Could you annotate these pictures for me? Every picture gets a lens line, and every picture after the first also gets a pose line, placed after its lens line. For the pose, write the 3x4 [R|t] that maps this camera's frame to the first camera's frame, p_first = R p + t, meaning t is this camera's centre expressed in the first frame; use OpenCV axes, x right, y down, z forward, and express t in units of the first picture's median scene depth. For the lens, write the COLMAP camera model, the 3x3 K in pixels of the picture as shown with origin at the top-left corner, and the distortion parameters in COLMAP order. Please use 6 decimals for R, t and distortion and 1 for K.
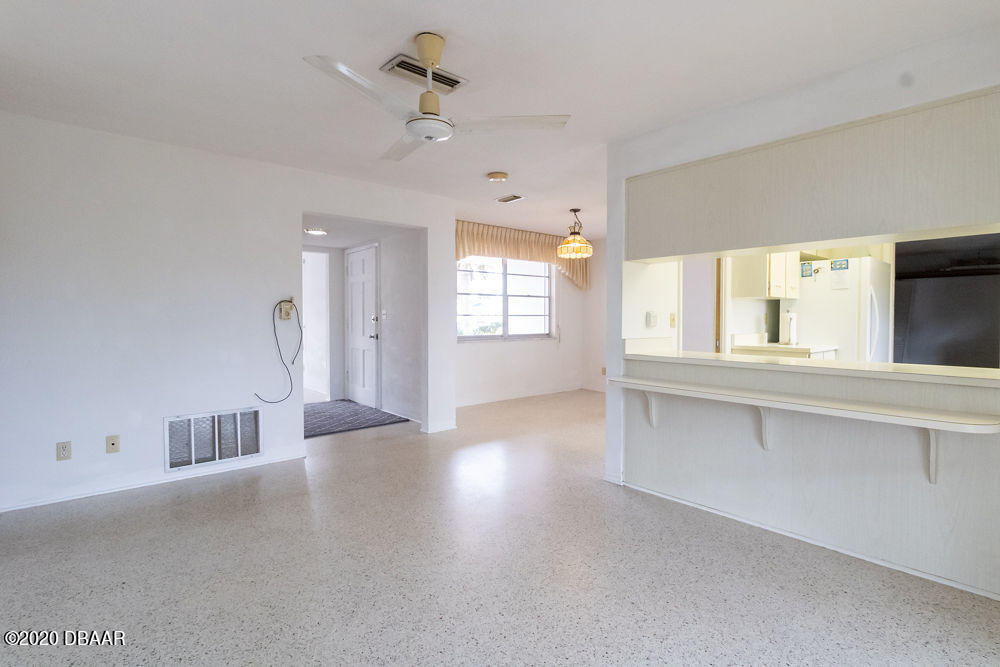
lens RADIAL K [[504.3, 0, 501.9], [0, 504.3, 330.6], [0, 0, 1]] dist [-0.005213, -0.000352]
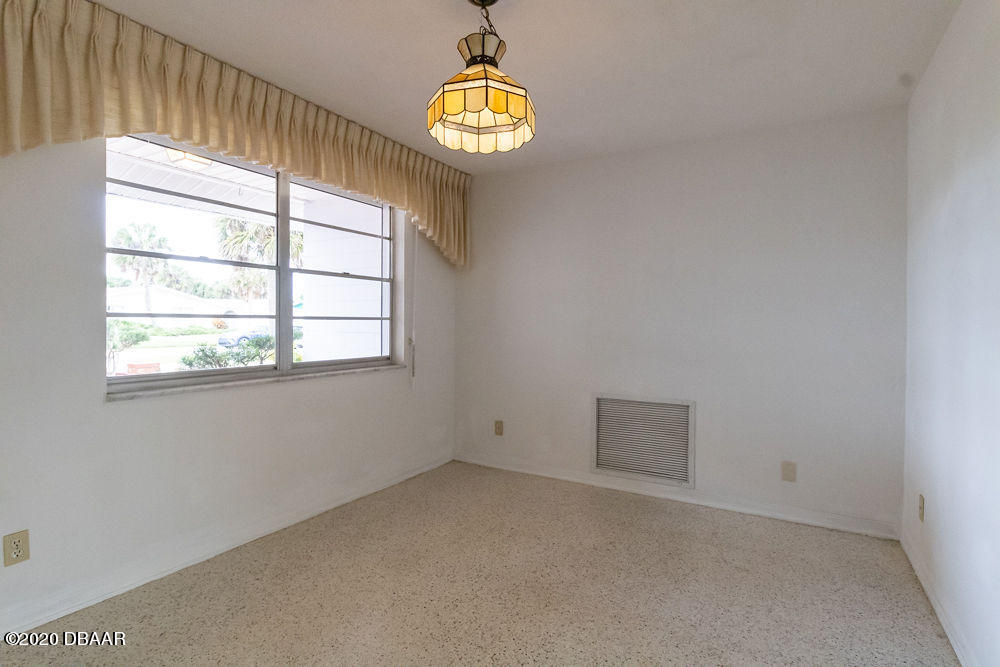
lens RADIAL K [[504.3, 0, 501.9], [0, 504.3, 330.6], [0, 0, 1]] dist [-0.005213, -0.000352]
pose [[0.947492, 0.002396, 0.319769, 0.043606], [-0.000374, 0.999980, -0.006385, -0.017333], [-0.319778, 0.005931, 0.947474, 0.554375]]
